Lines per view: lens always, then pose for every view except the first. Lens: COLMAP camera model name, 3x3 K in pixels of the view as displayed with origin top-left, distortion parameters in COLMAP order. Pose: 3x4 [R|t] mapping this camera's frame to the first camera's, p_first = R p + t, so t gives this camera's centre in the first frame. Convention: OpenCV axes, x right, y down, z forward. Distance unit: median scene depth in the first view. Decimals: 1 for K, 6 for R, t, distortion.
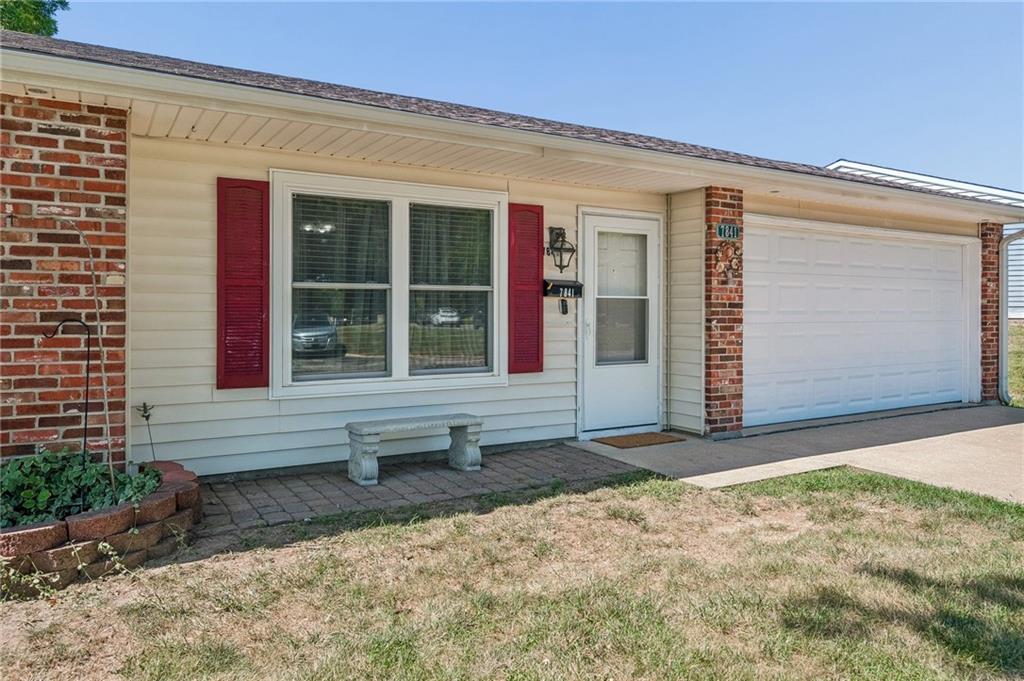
lens RADIAL K [[707.3, 0, 513.1], [0, 707.3, 307.2], [0, 0, 1]] dist [-0.002024, -0.000127]
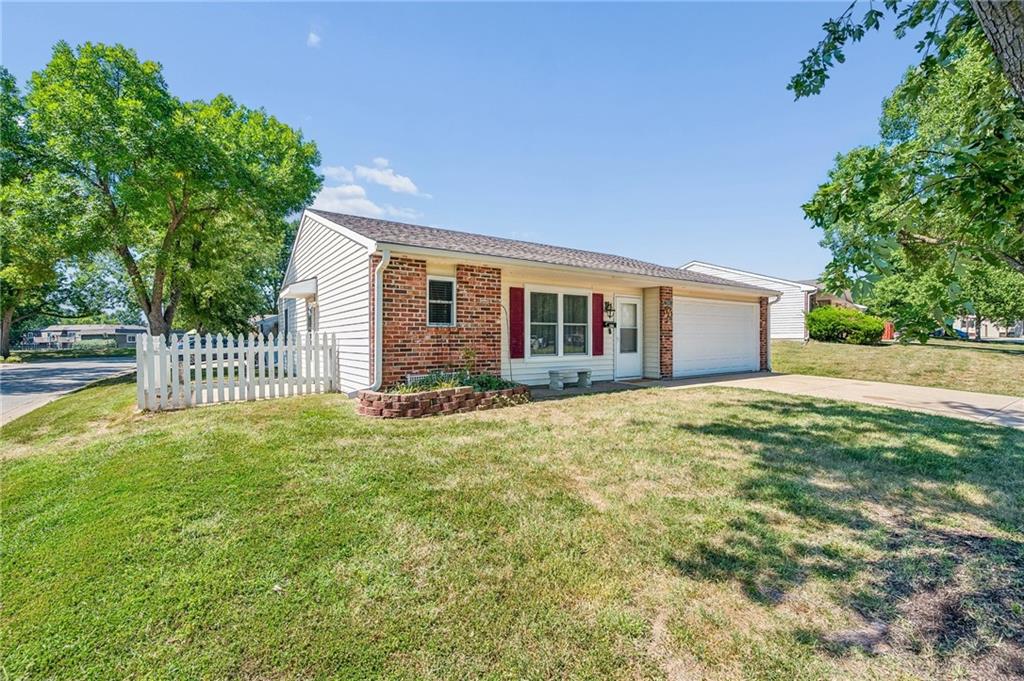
lens RADIAL K [[436.7, 0, 515.4], [0, 436.7, 336.9], [0, 0, 1]] dist [0.008326, 0.000386]
pose [[0.997559, -0.005706, 0.069594, -0.412643], [0.005859, 0.999981, -0.002001, 0.022906], [-0.069581, 0.002404, 0.997573, -0.652344]]
